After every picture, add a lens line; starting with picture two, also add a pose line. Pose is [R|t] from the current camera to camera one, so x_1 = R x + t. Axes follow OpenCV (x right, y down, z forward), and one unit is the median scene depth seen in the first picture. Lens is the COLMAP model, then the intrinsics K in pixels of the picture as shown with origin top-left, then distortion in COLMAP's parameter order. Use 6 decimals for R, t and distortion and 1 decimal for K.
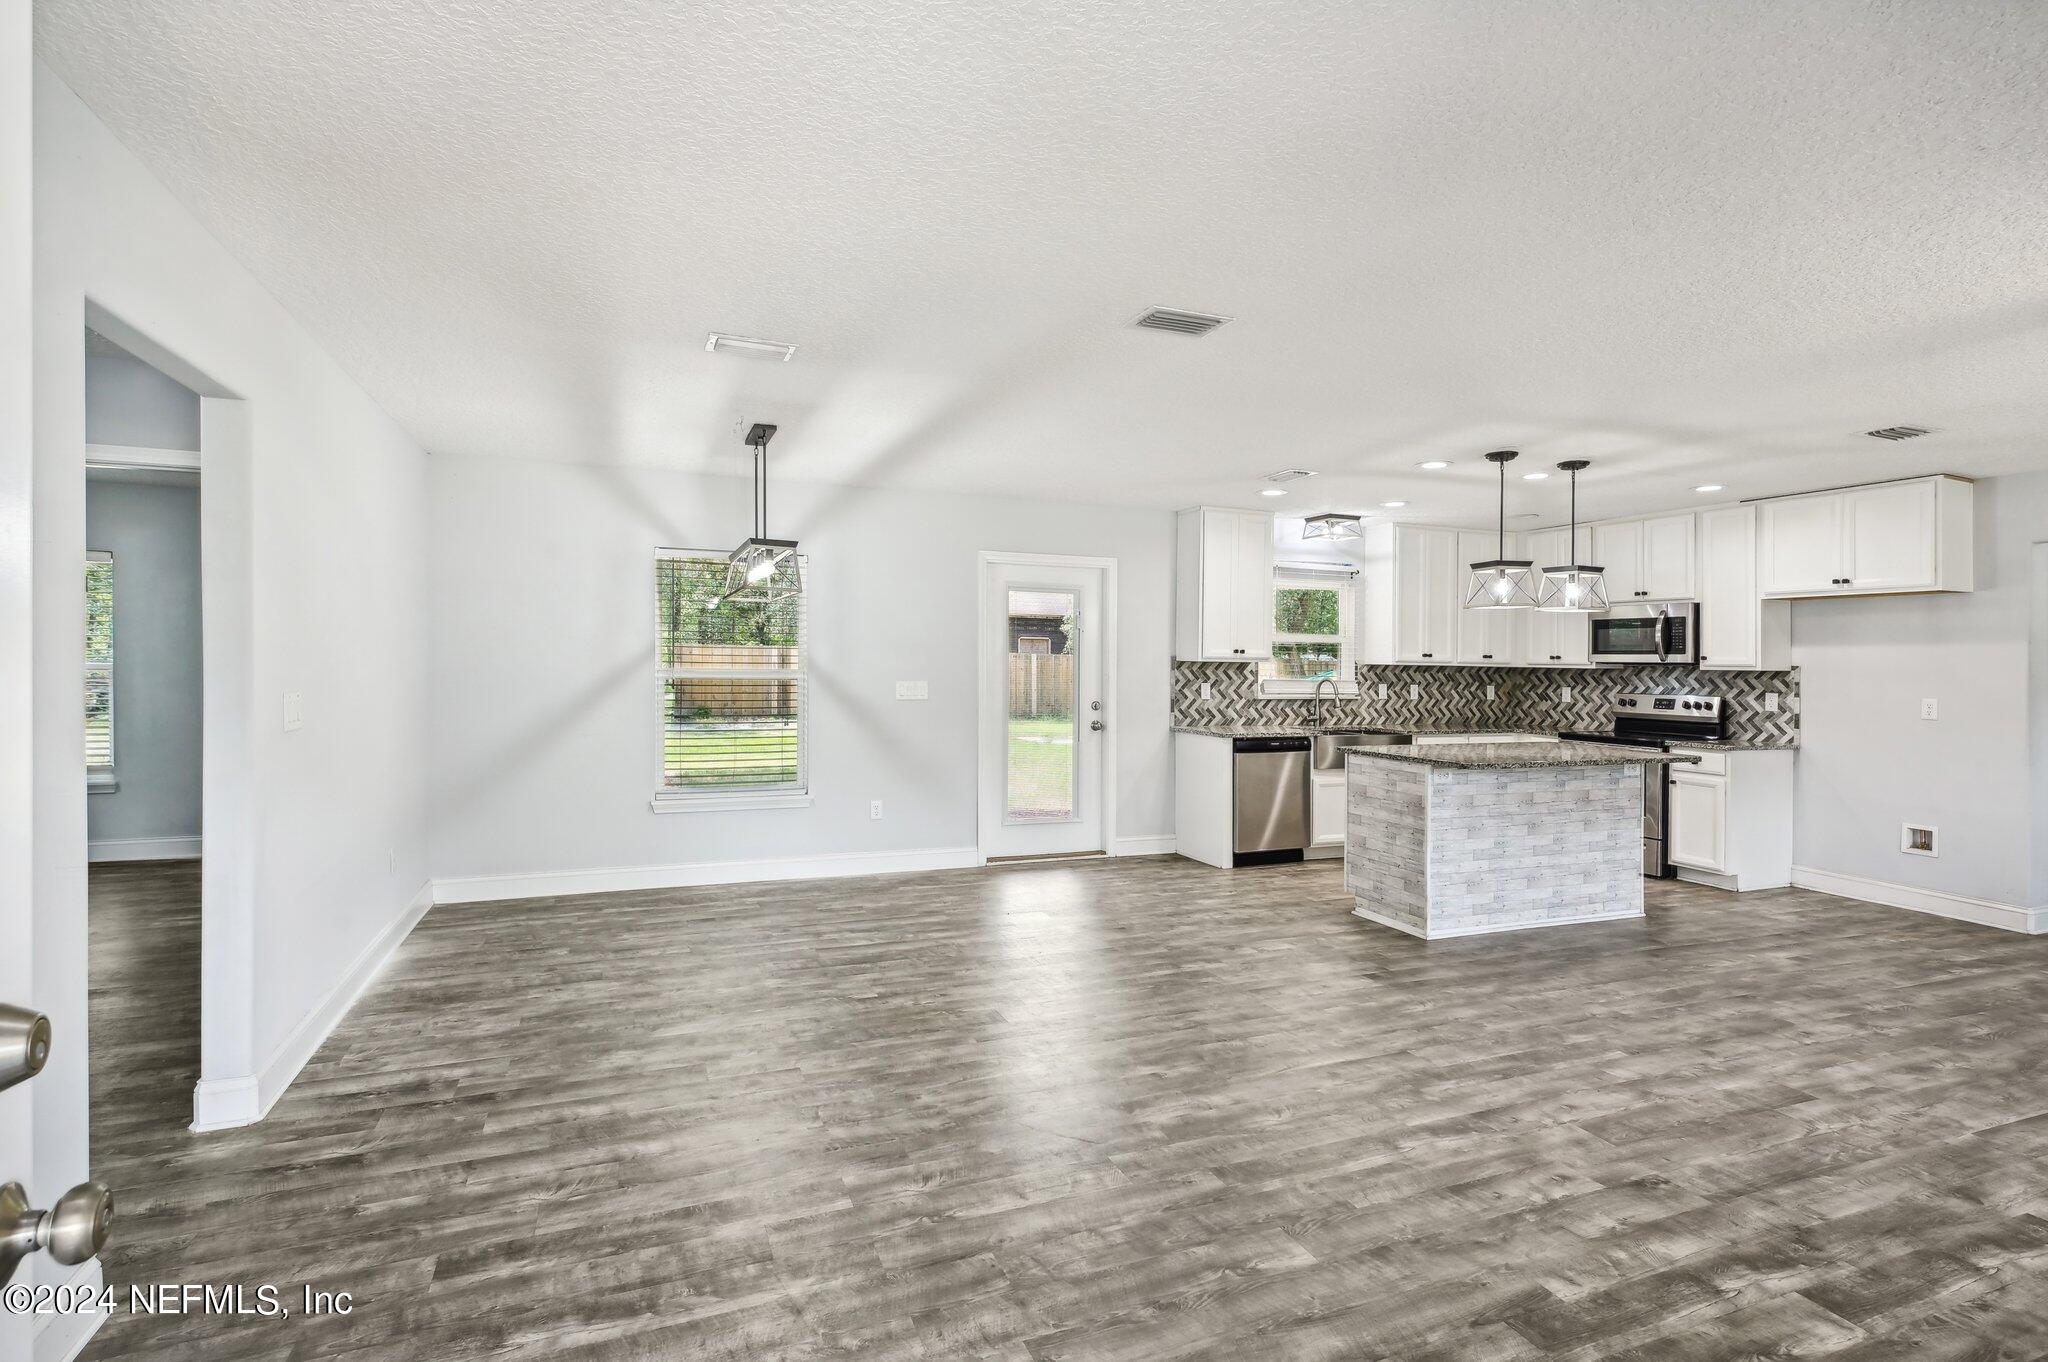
lens RADIAL K [[985.4, 0, 1014.2], [0, 985.4, 662.0], [0, 0, 1]] dist [-0.001120, 0.001597]
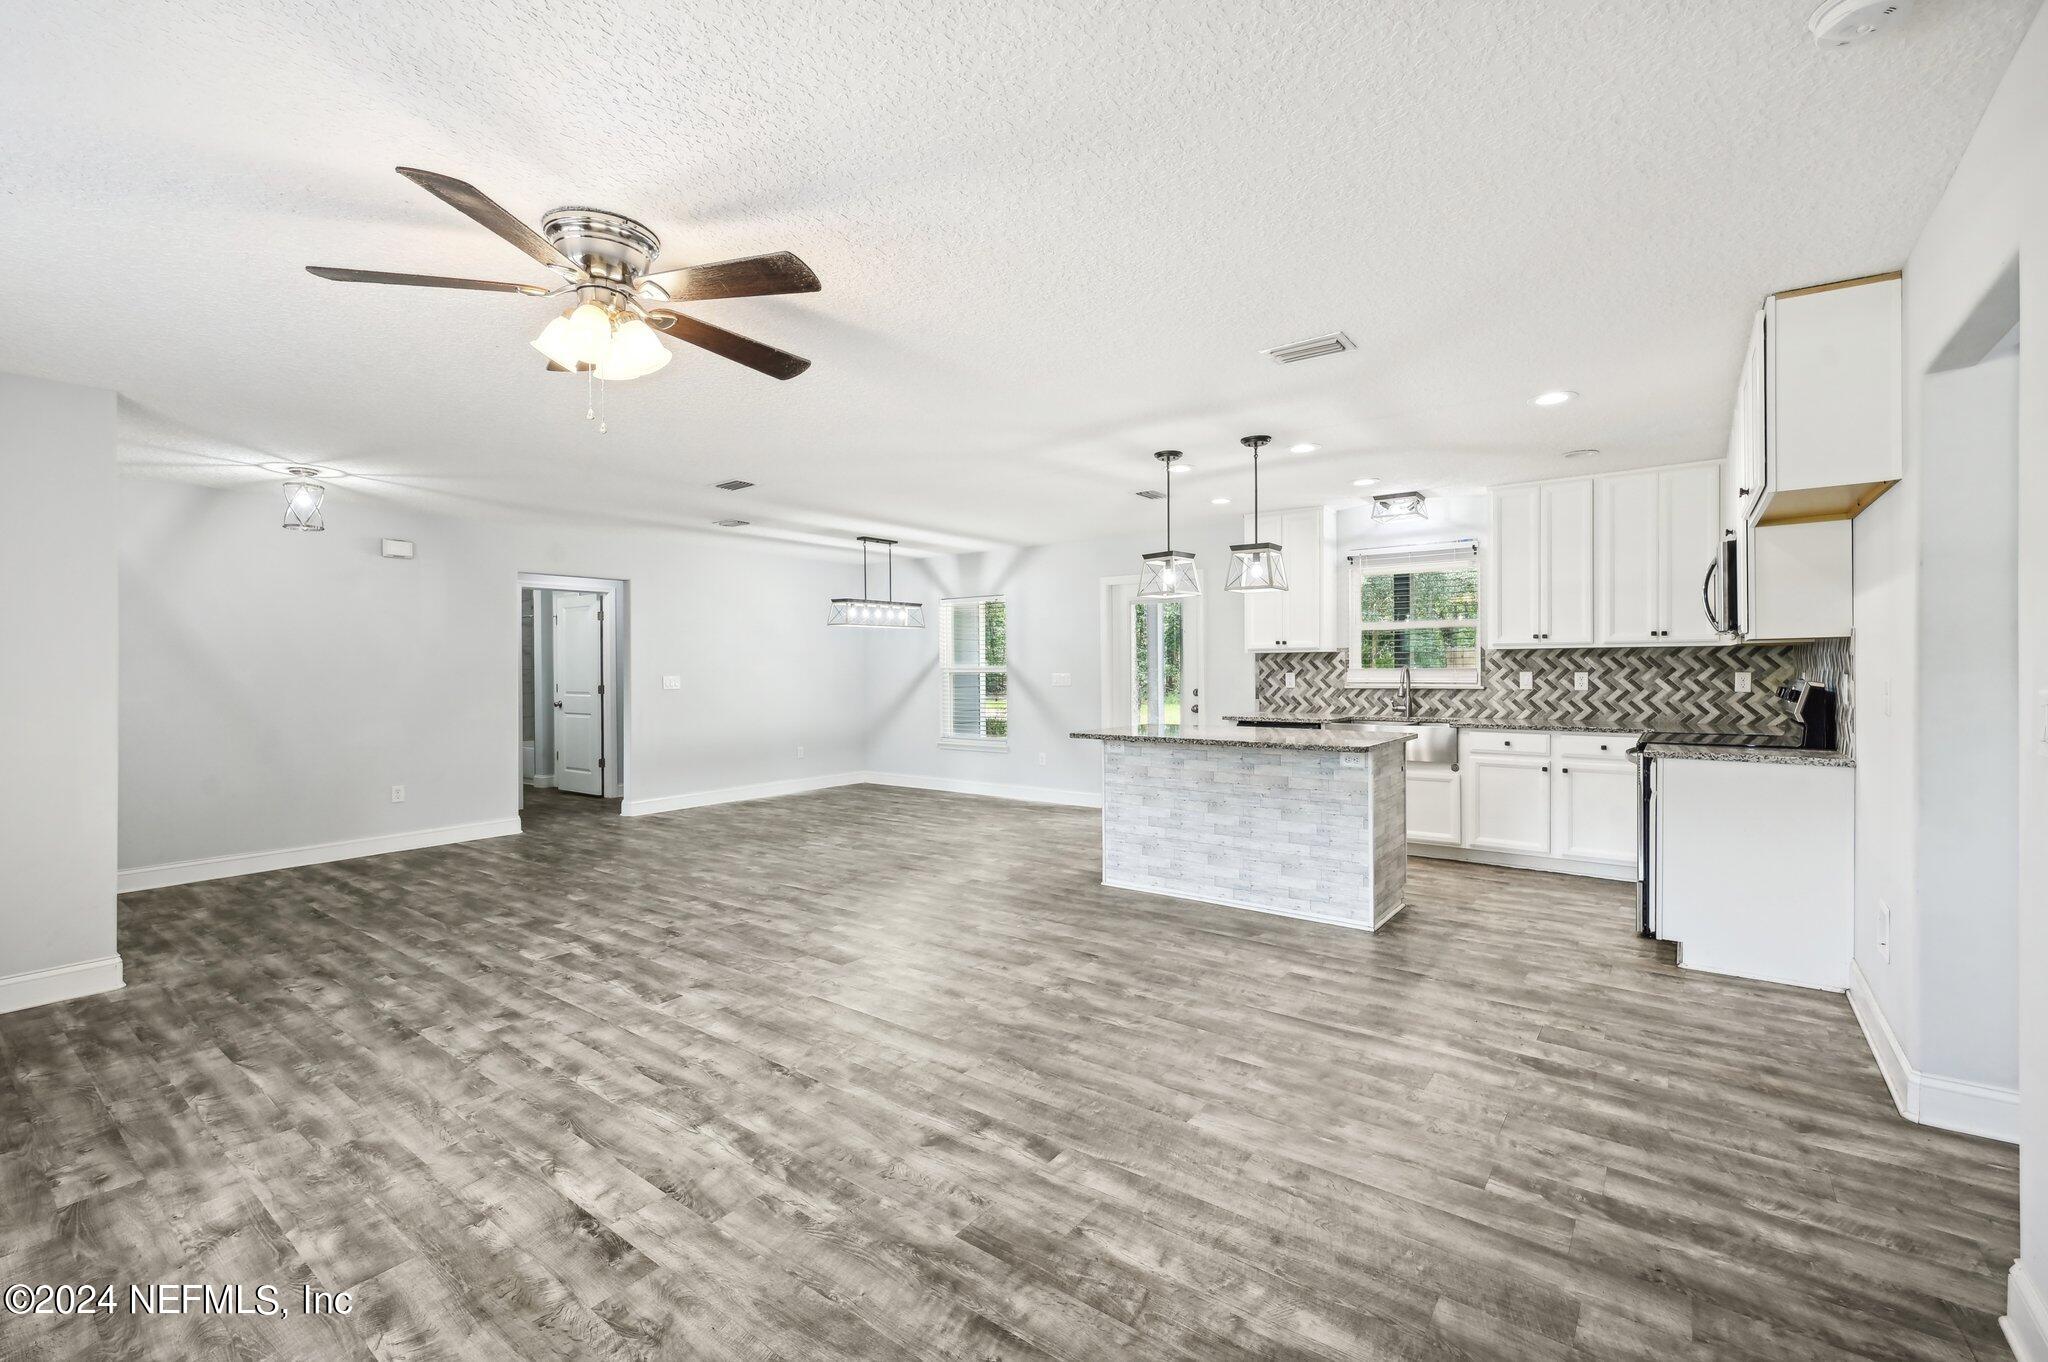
lens RADIAL K [[875.6, 0, 1032.2], [0, 875.6, 678.7], [0, 0, 1]] dist [0.001801, 0.000676]
pose [[0.527149, -0.006777, -0.849746, 1.021265], [0.014877, 0.999889, 0.001255, 0.027030], [0.849642, -0.013303, 0.527191, 0.306146]]
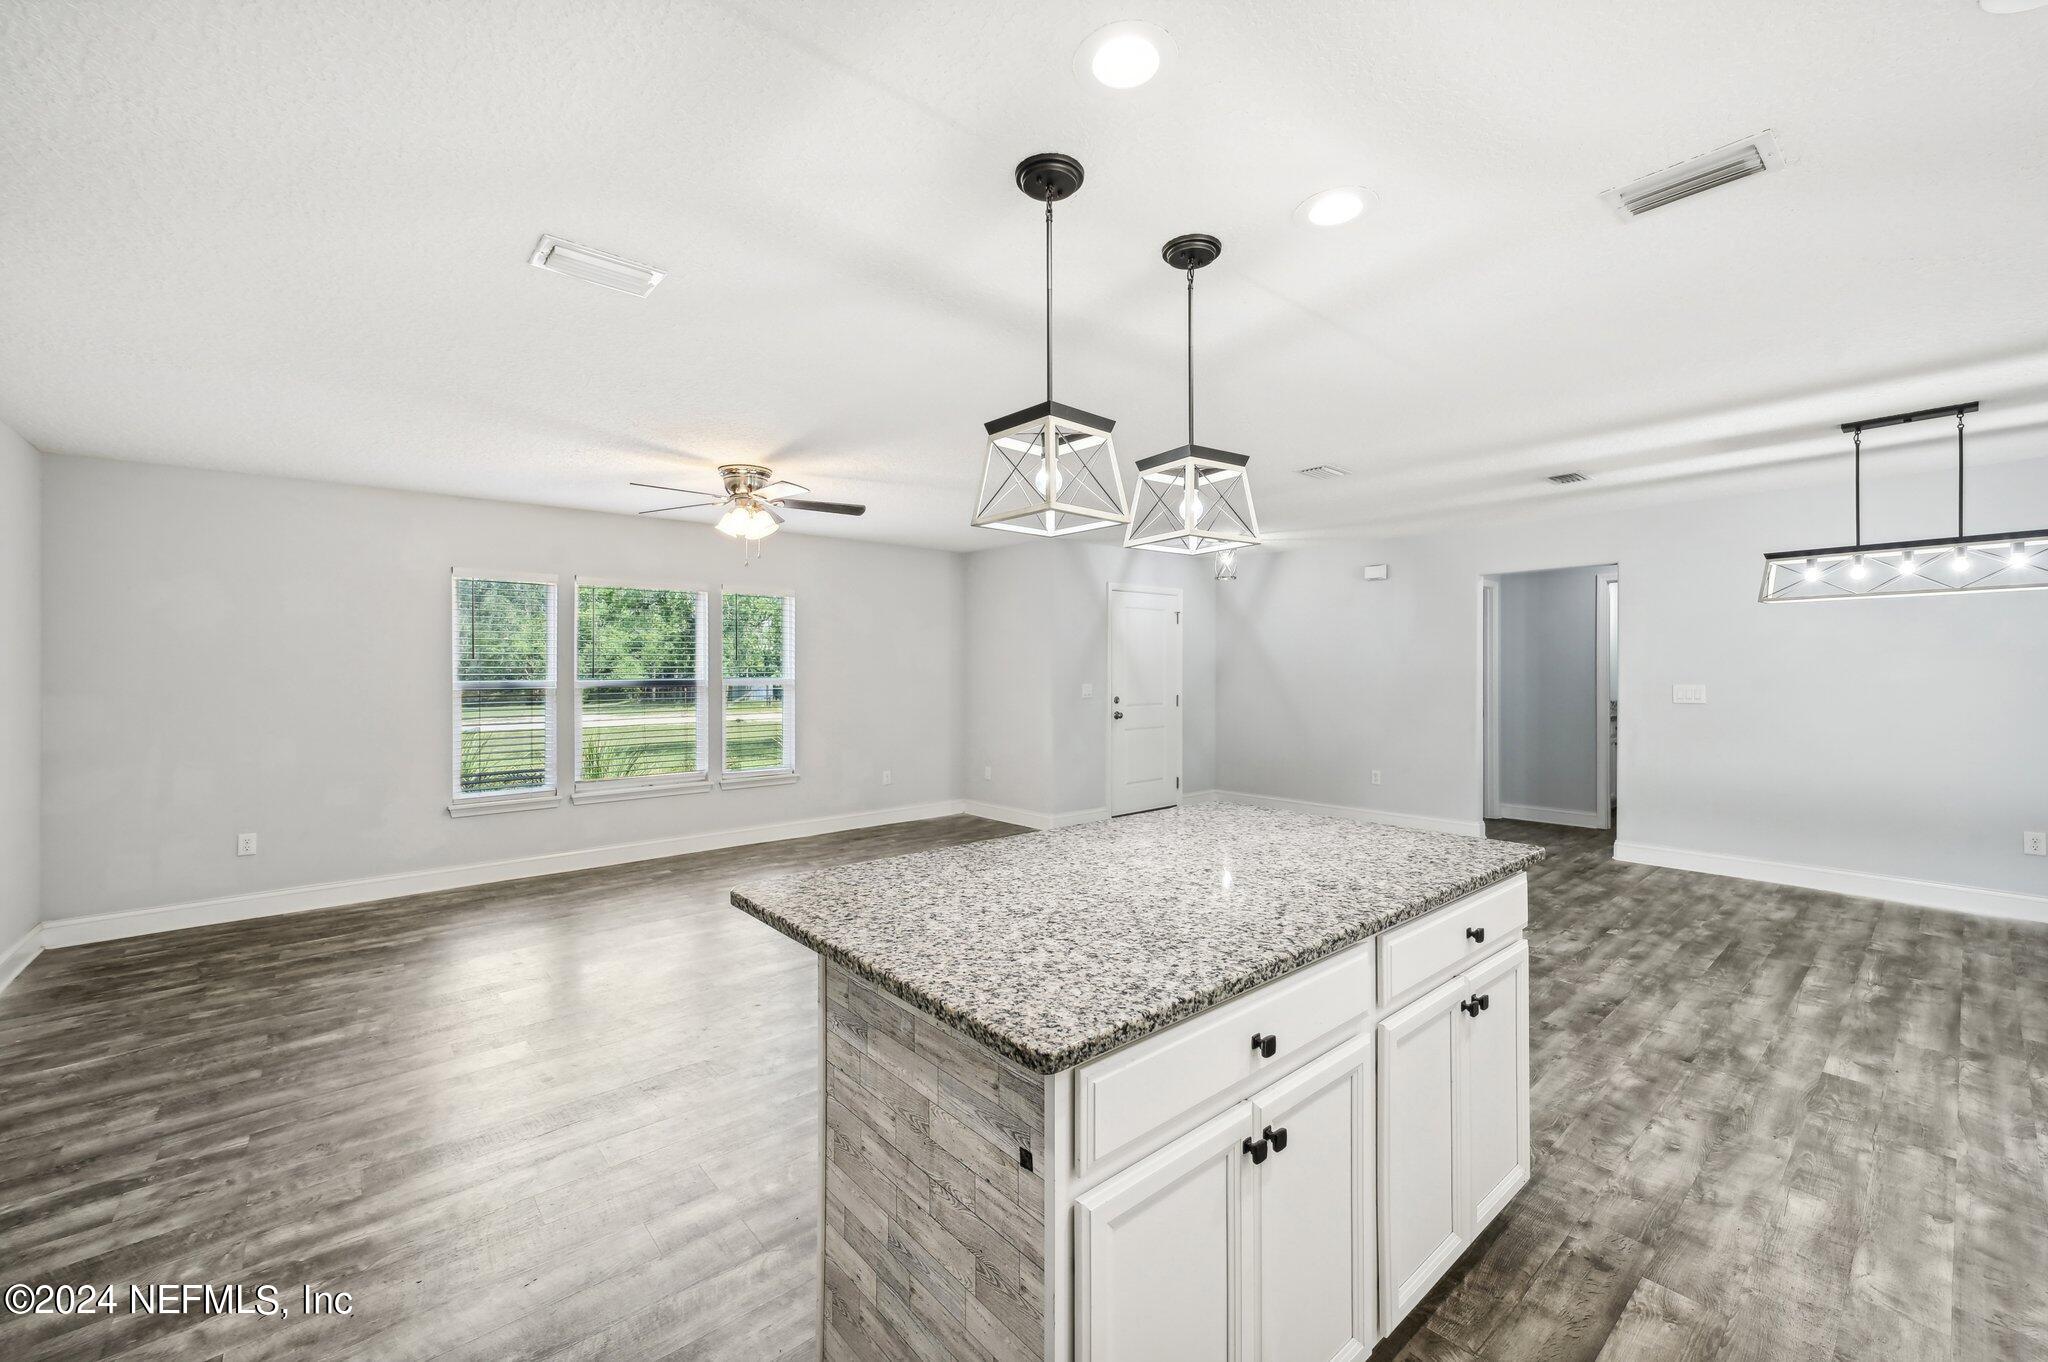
lens RADIAL K [[819.9, 0, 1030.1], [0, 819.9, 665.1], [0, 0, 1]] dist [-0.003940, 0.000813]
pose [[-0.942977, -0.011353, -0.332664, 0.593372], [-0.008312, 0.999910, -0.010564, 0.010940], [0.332754, -0.007197, -0.942986, 1.144975]]
